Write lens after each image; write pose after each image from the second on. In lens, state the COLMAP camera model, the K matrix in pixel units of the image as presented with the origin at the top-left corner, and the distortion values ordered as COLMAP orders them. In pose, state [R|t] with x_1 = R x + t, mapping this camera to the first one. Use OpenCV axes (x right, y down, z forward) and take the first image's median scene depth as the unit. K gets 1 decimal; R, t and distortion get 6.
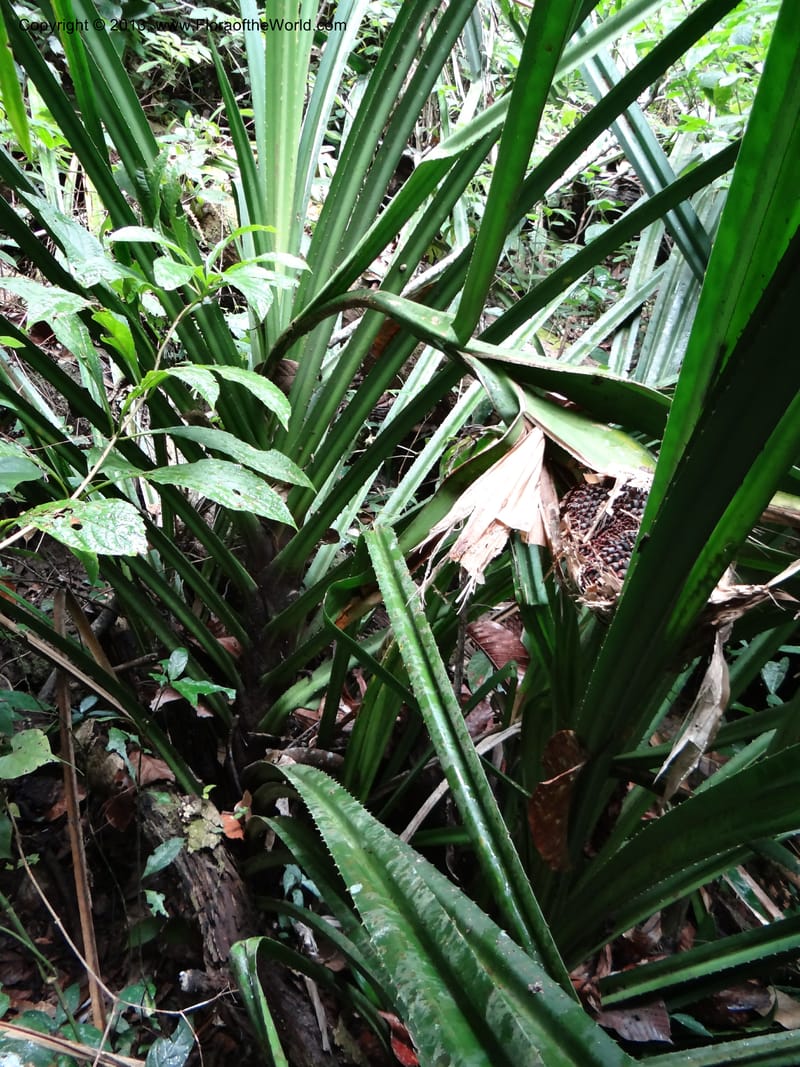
lens RADIAL K [[835.5, 0, 401.1], [0, 835.5, 526.4], [0, 0, 1]] dist [-0.002549, -0.002471]
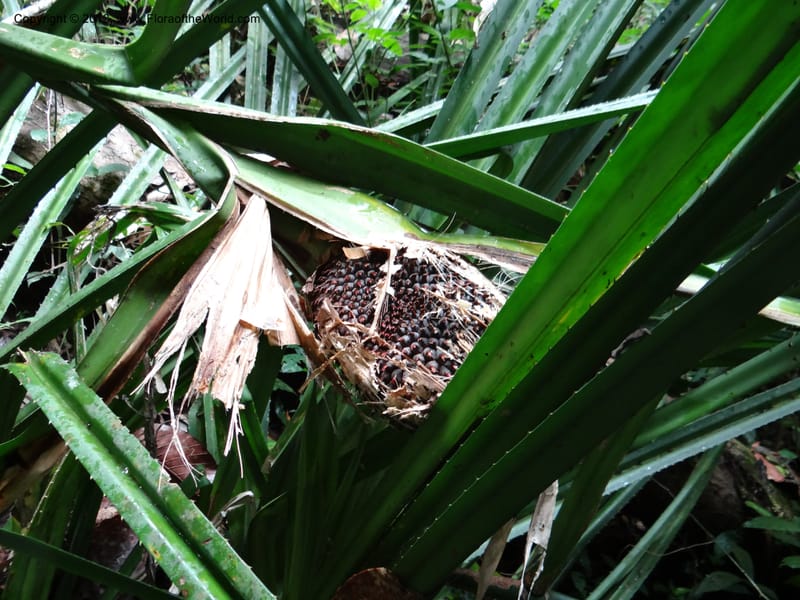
lens RADIAL K [[625.8, 0, 400.0], [0, 625.8, 300.0], [0, 0, 1]] dist [-0.008506, -0.007328]
pose [[0.791903, -0.142035, 0.593899, -0.073615], [0.126175, 0.989644, 0.068440, -0.035481], [-0.597469, 0.020738, 0.801624, 0.362299]]
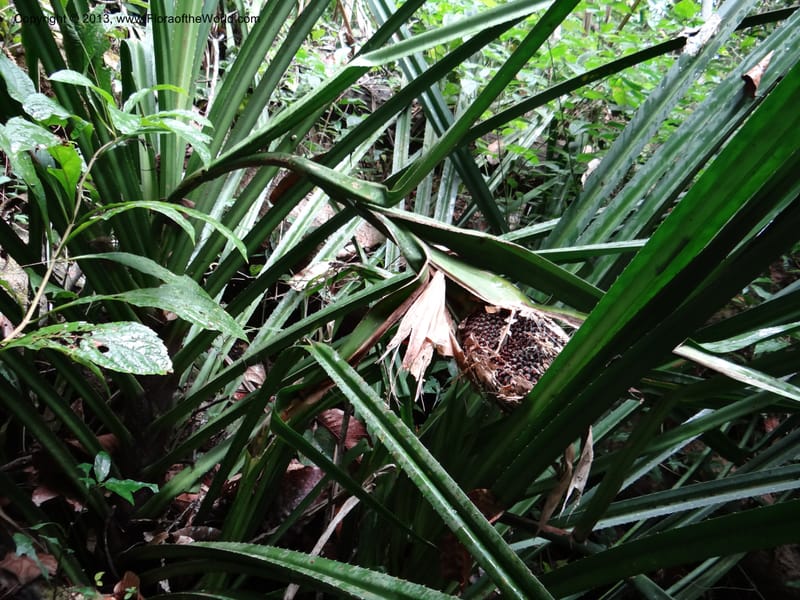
lens RADIAL K [[626.4, 0, 400.0], [0, 626.4, 300.0], [0, 0, 1]] dist [-0.002549, -0.002471]
pose [[0.896355, 0.019992, 0.442886, -0.286064], [-0.001823, 0.999140, -0.041412, -0.021431], [-0.443333, 0.036313, 0.895621, 0.077270]]
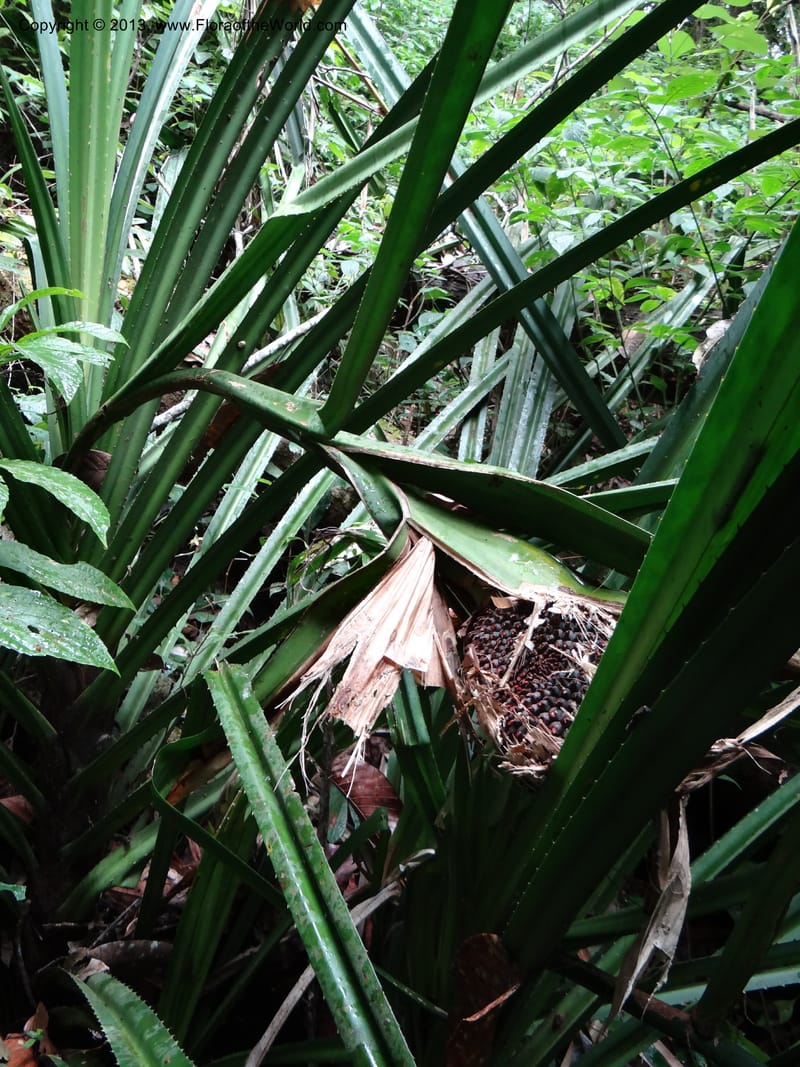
lens RADIAL K [[835.5, 0, 401.1], [0, 835.5, 526.4], [0, 0, 1]] dist [-0.002549, -0.002471]
pose [[0.974943, -0.014353, 0.221993, -0.032184], [0.036480, 0.994722, -0.095900, -0.041650], [-0.219445, 0.101595, 0.970321, 0.171433]]
